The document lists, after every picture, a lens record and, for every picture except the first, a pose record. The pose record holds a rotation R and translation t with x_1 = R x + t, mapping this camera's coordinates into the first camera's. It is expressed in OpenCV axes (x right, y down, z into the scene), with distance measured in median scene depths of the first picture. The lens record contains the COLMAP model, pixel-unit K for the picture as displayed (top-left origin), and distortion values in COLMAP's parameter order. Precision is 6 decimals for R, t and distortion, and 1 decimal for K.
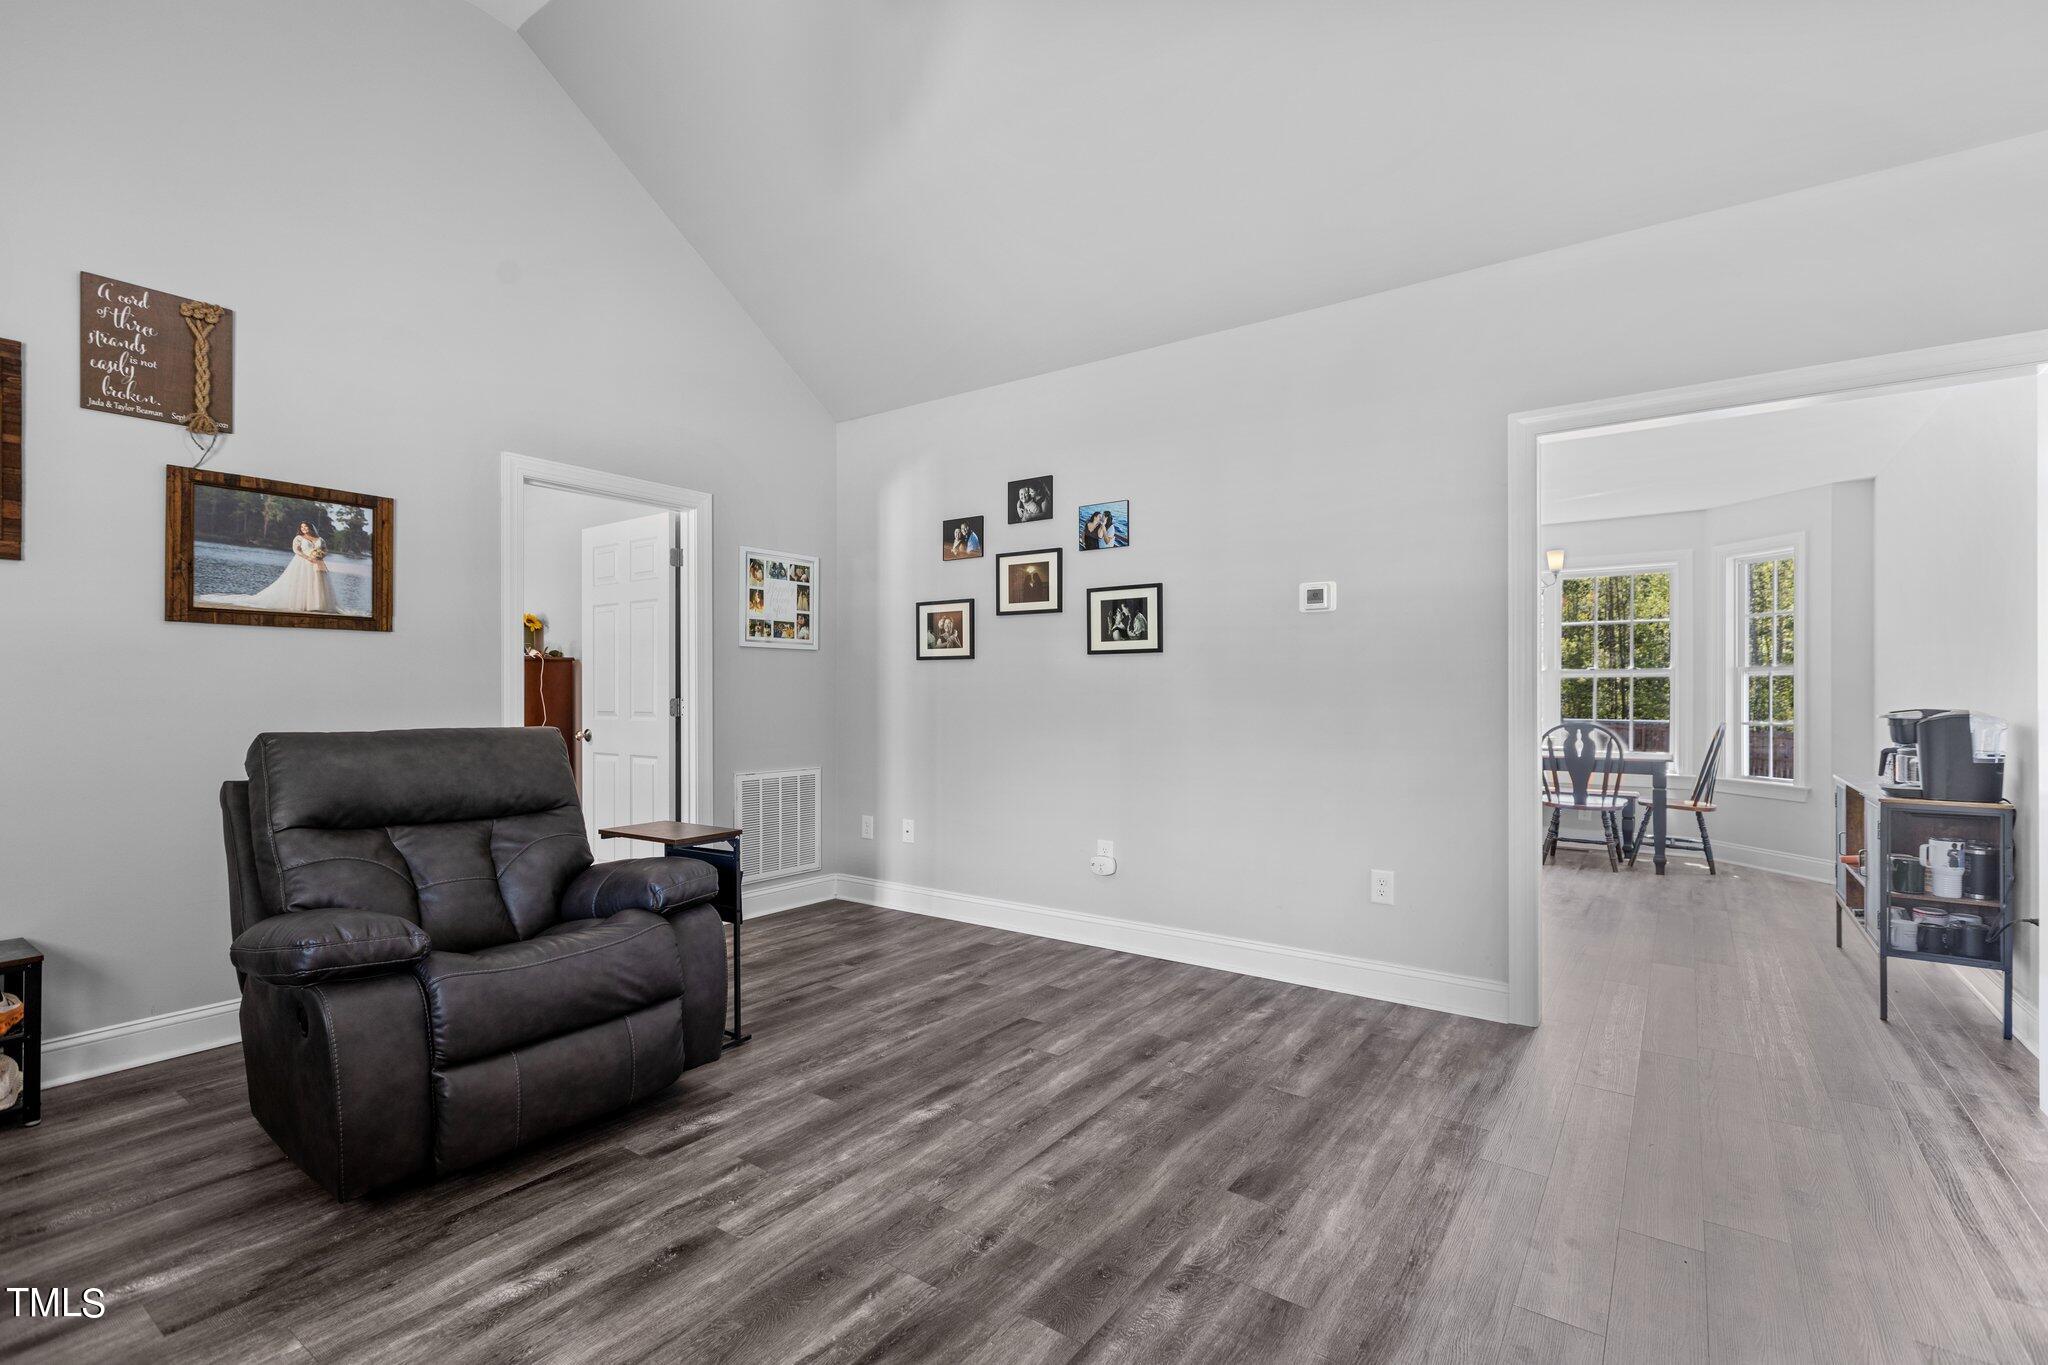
lens RADIAL K [[918.9, 0, 1024.4], [0, 918.9, 688.0], [0, 0, 1]] dist [0.000124, 0.000026]
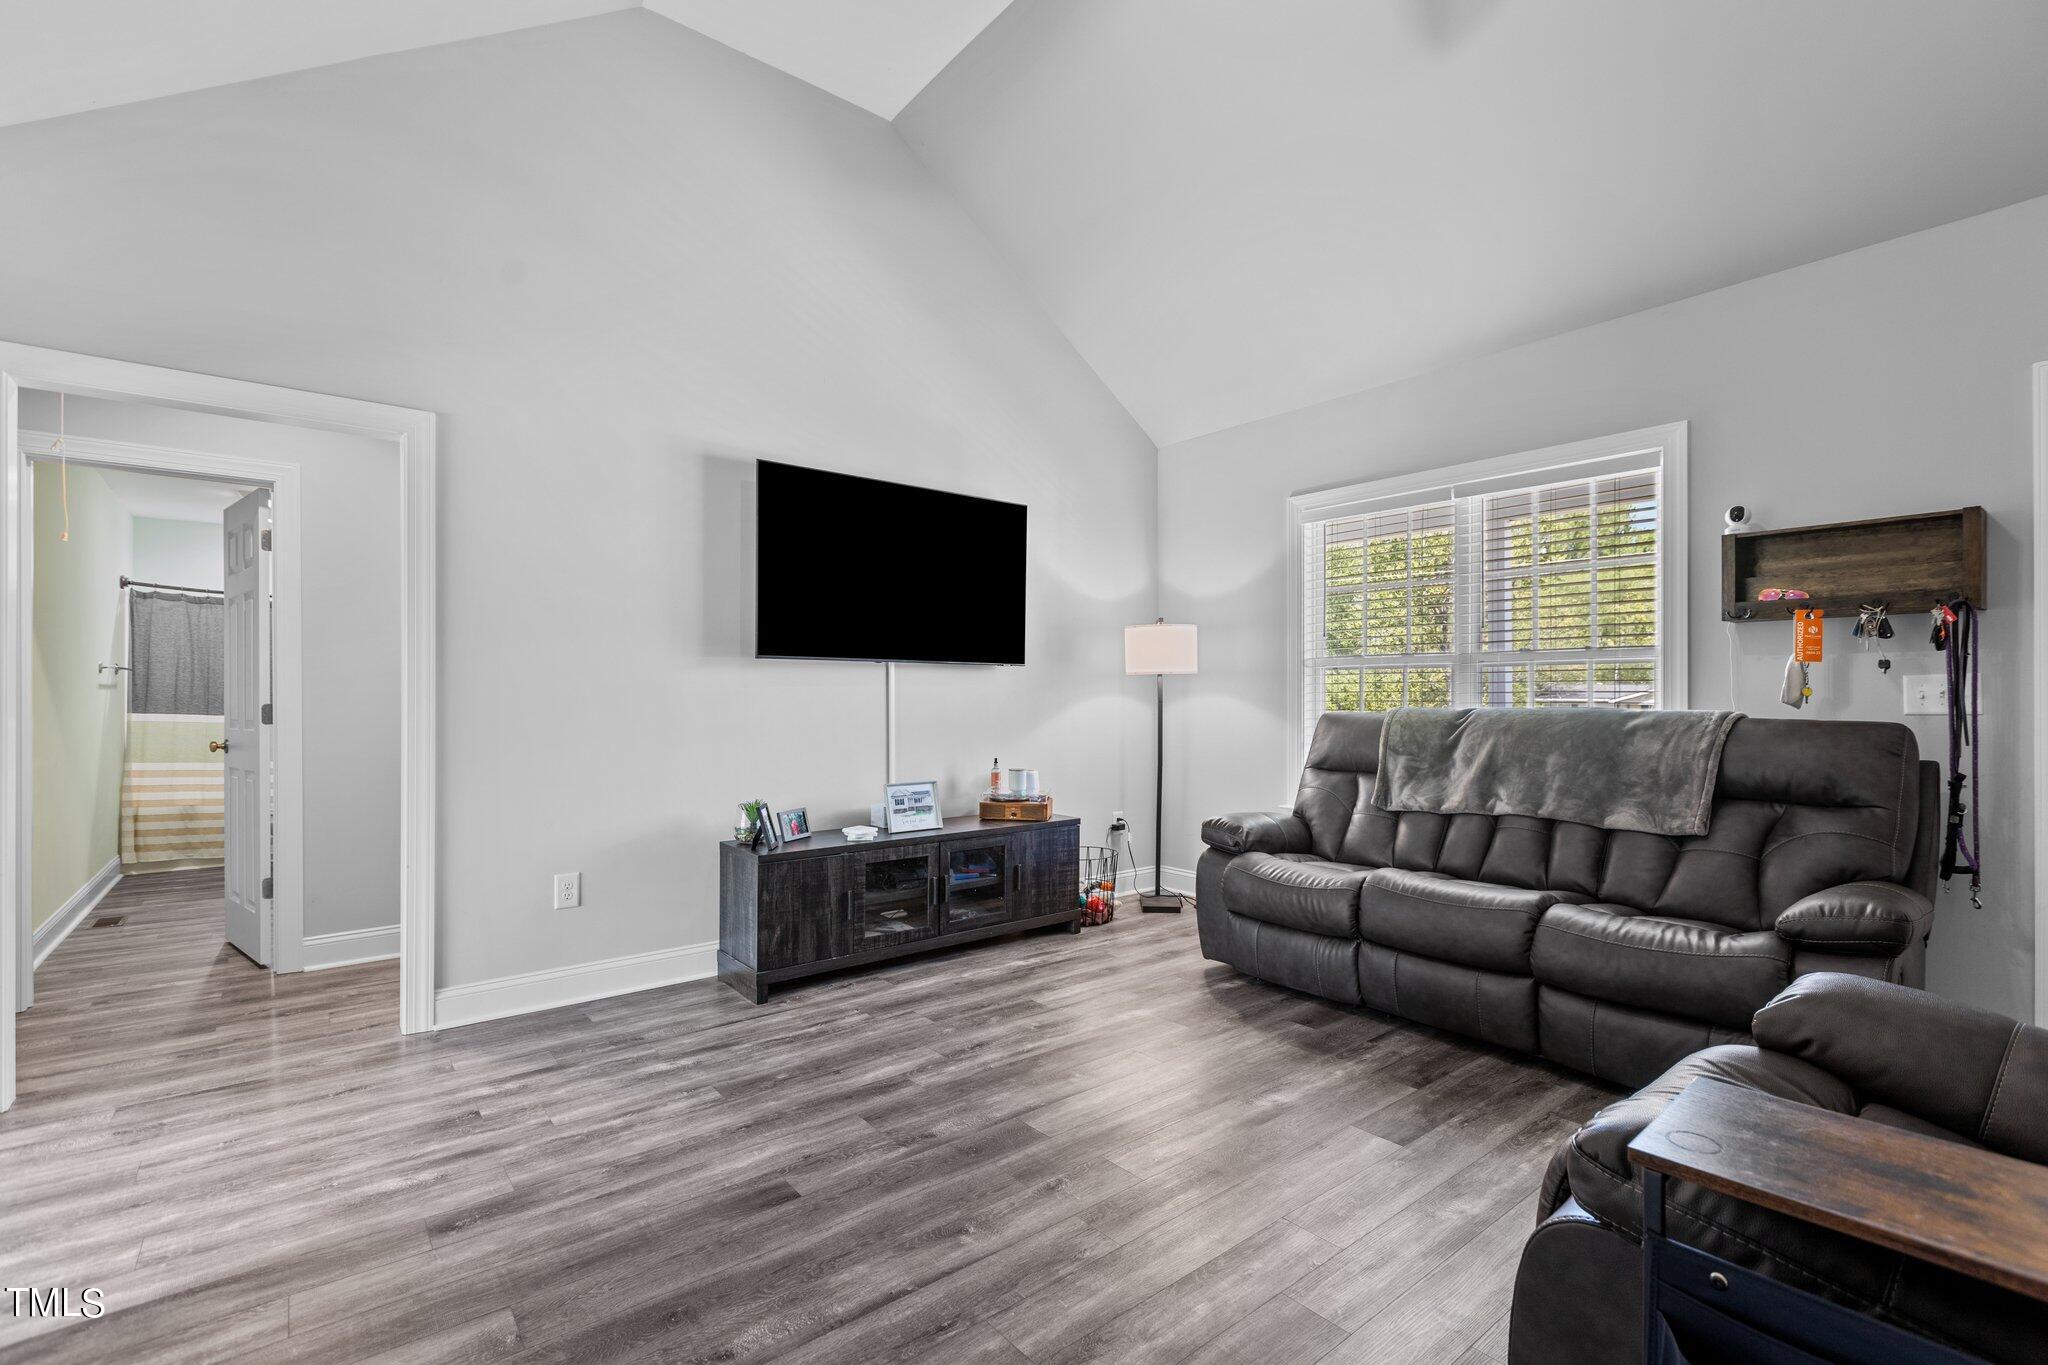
lens RADIAL K [[918.9, 0, 1023.6], [0, 918.9, 692.4], [0, 0, 1]] dist [0.000124, 0.000026]
pose [[-0.962886, 0.004136, 0.269877, -0.274140], [0.002312, 0.999972, -0.007074, 0.010140], [-0.269899, -0.006187, -0.962869, 1.855566]]
